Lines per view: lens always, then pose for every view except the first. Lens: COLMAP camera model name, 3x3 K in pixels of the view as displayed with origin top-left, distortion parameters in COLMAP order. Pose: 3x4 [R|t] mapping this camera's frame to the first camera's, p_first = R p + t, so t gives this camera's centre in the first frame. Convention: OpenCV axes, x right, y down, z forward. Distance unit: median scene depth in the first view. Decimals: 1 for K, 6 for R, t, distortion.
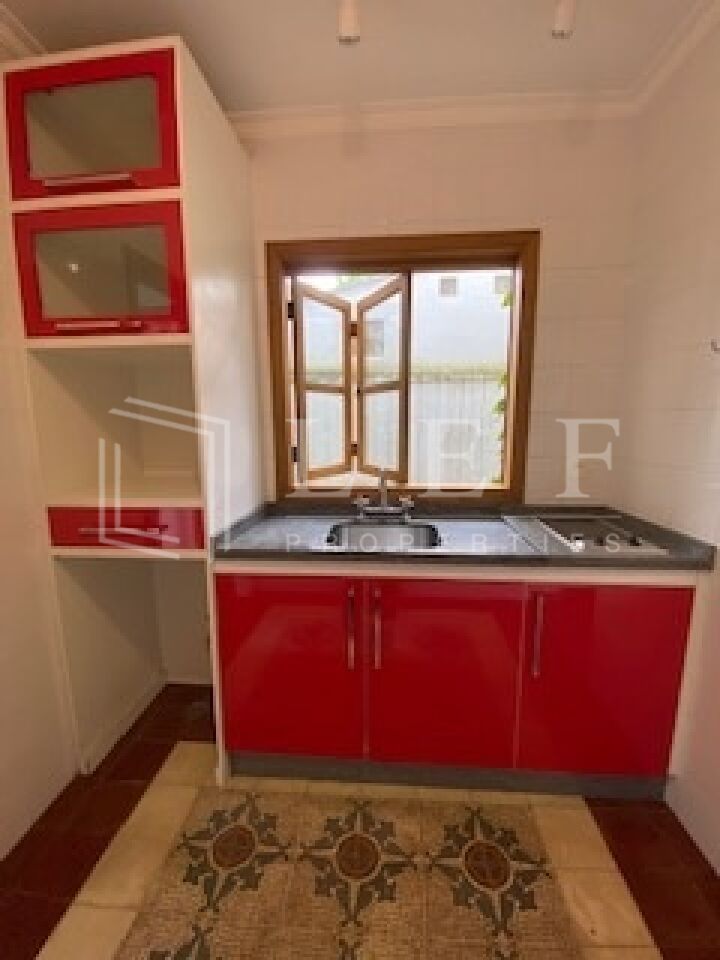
lens RADIAL K [[386.2, 0, 360.0], [0, 386.2, 480.0], [0, 0, 1]] dist [0.001668, -0.011482]
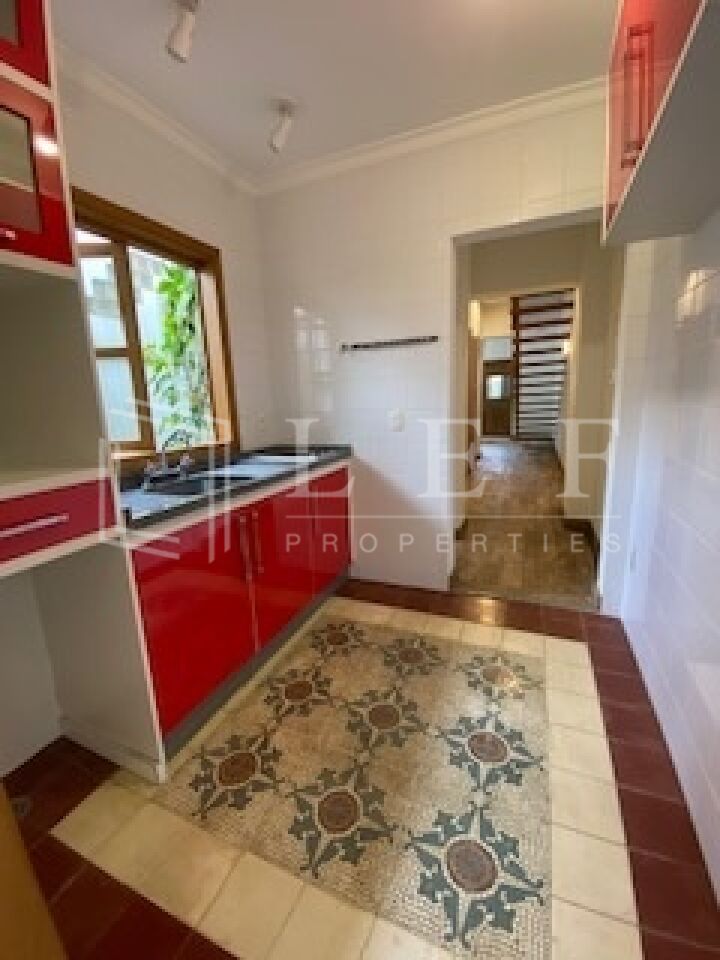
lens RADIAL K [[386.2, 0, 360.0], [0, 386.2, 480.0], [0, 0, 1]] dist [0.001668, -0.011482]
pose [[0.322979, -0.199174, 0.925210, -1.058063], [0.171178, 0.973774, 0.149873, 0.036429], [-0.930797, 0.109970, 0.348603, 0.186581]]
